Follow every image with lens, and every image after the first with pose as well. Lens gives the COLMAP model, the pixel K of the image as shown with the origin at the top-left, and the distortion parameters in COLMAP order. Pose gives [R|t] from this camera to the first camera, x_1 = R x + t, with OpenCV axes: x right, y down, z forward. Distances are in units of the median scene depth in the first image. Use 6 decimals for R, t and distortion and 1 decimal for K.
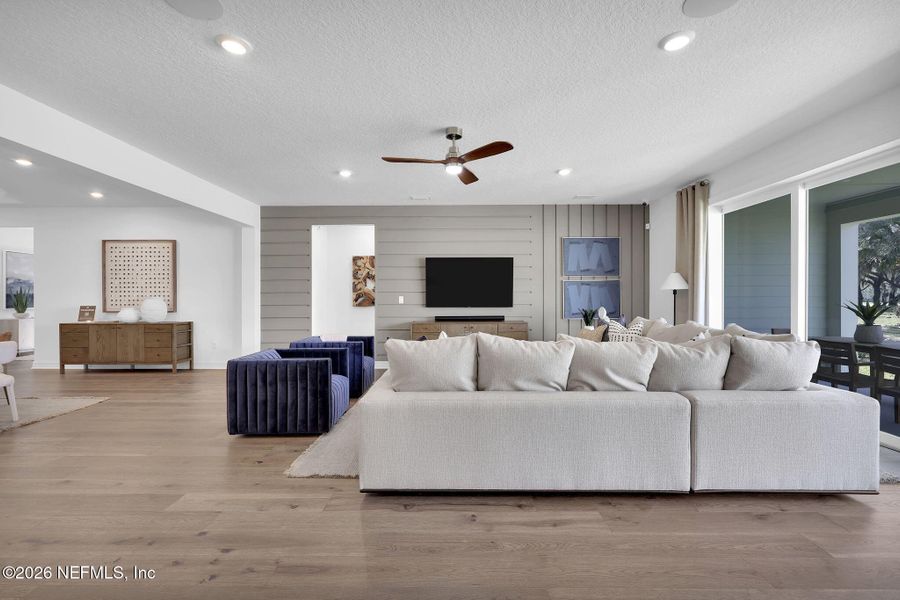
lens RADIAL K [[388.7, 0, 451.6], [0, 388.7, 299.9], [0, 0, 1]] dist [0.001354, 0.000208]
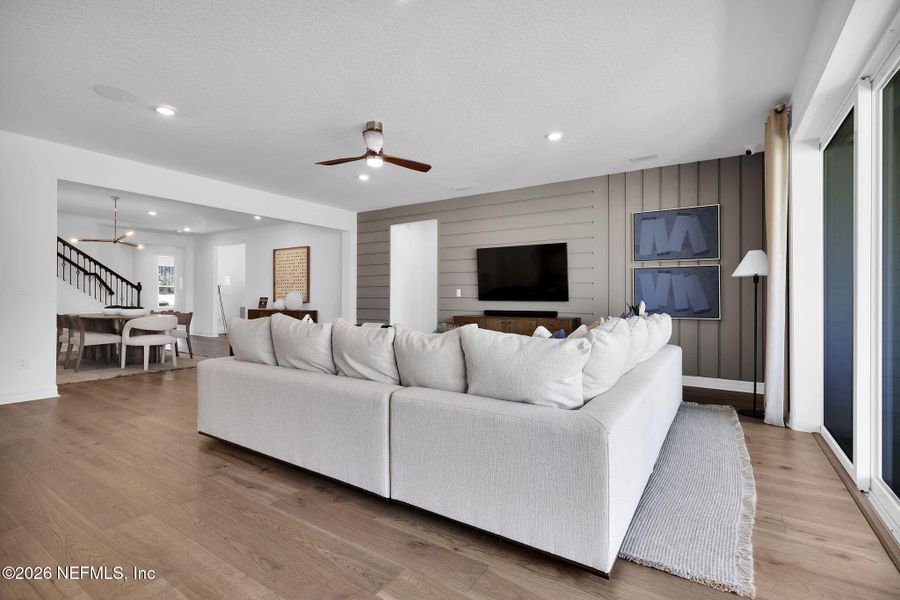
lens RADIAL K [[418.6, 0, 451.7], [0, 418.6, 296.8], [0, 0, 1]] dist [0.000702, 0.000460]
pose [[0.842980, 0.004448, -0.537926, 0.433170], [-0.007279, 0.999969, -0.003139, 0.013347], [0.537895, 0.006562, 0.842986, 0.096787]]
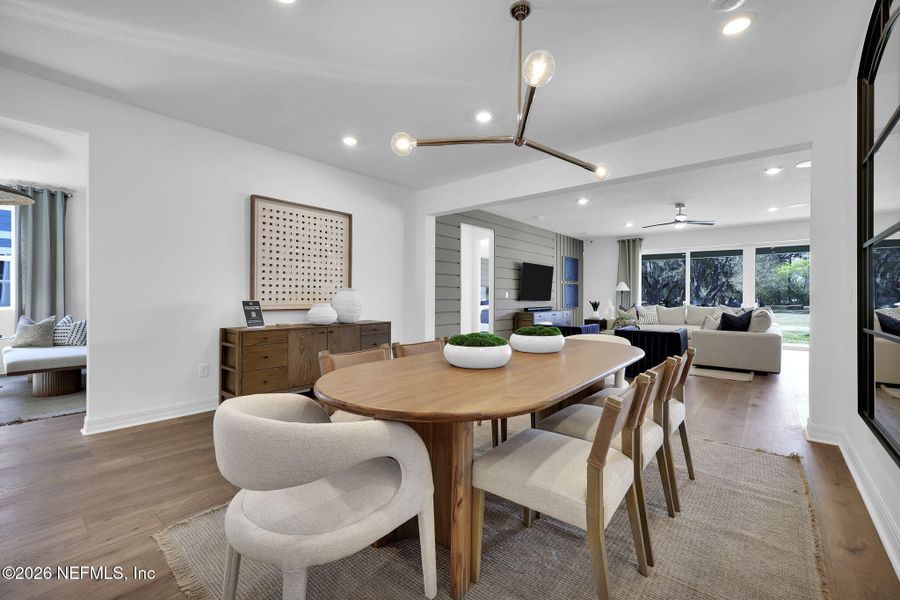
lens RADIAL K [[379.5, 0, 452.9], [0, 379.5, 297.0], [0, 0, 1]] dist [0.001030, 0.000162]
pose [[0.634938, 0.004092, 0.772552, -1.178359], [0.000835, 0.999982, -0.005983, 0.012910], [-0.772563, 0.004445, 0.634923, 0.377183]]
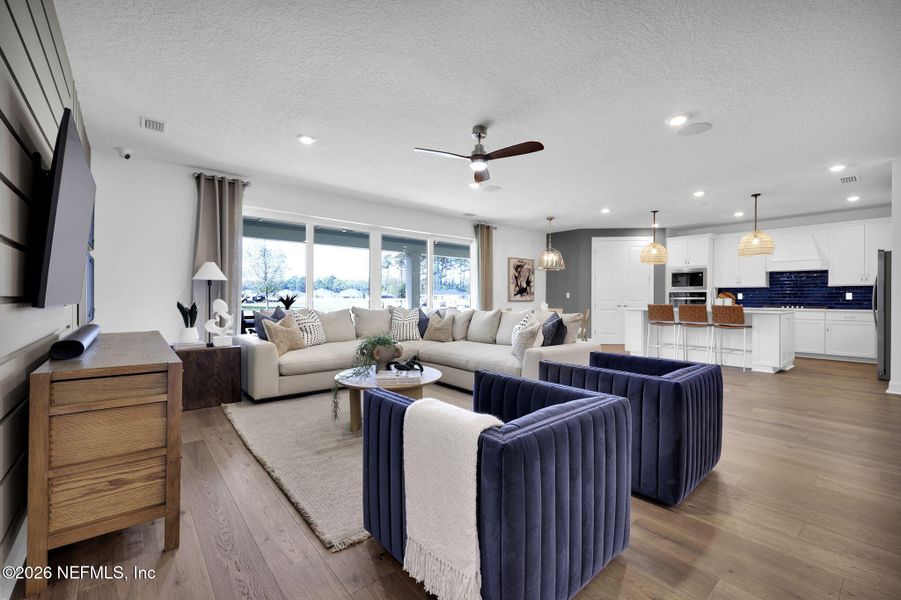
lens RADIAL K [[379.9, 0, 453.4], [0, 379.9, 297.0], [0, 0, 1]] dist [0.001030, 0.000162]
pose [[-0.647437, 0.000051, 0.762119, -0.413301], [0.000209, 1.000000, 0.000110, 0.011596], [-0.762119, 0.000230, -0.647437, 0.953166]]
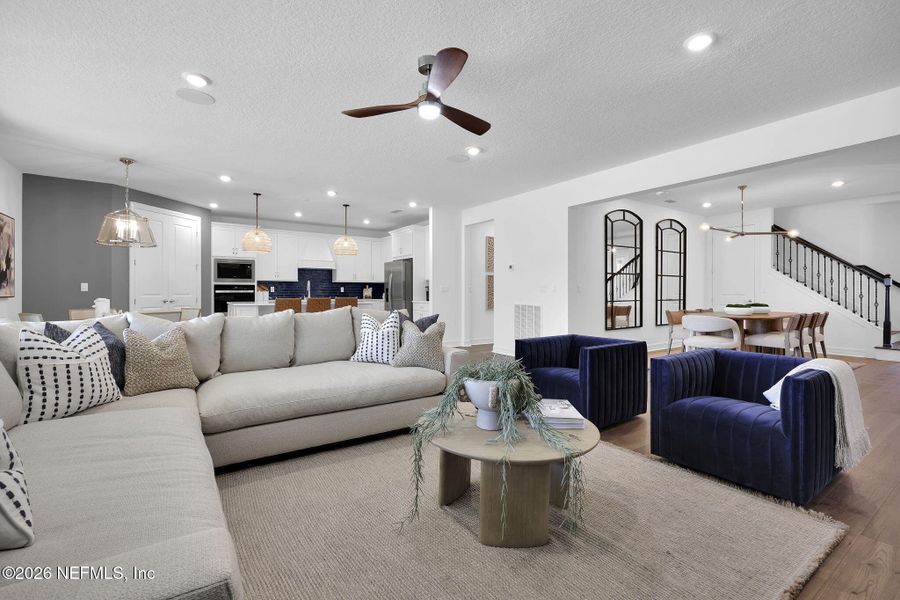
lens RADIAL K [[406.3, 0, 451.0], [0, 406.3, 295.4], [0, 0, 1]] dist [-0.000872, 0.000021]
pose [[-0.824974, 0.004793, -0.565150, 0.242057], [-0.003028, 0.999912, 0.012899, 0.010052], [0.565163, 0.012353, -0.824887, 0.937587]]
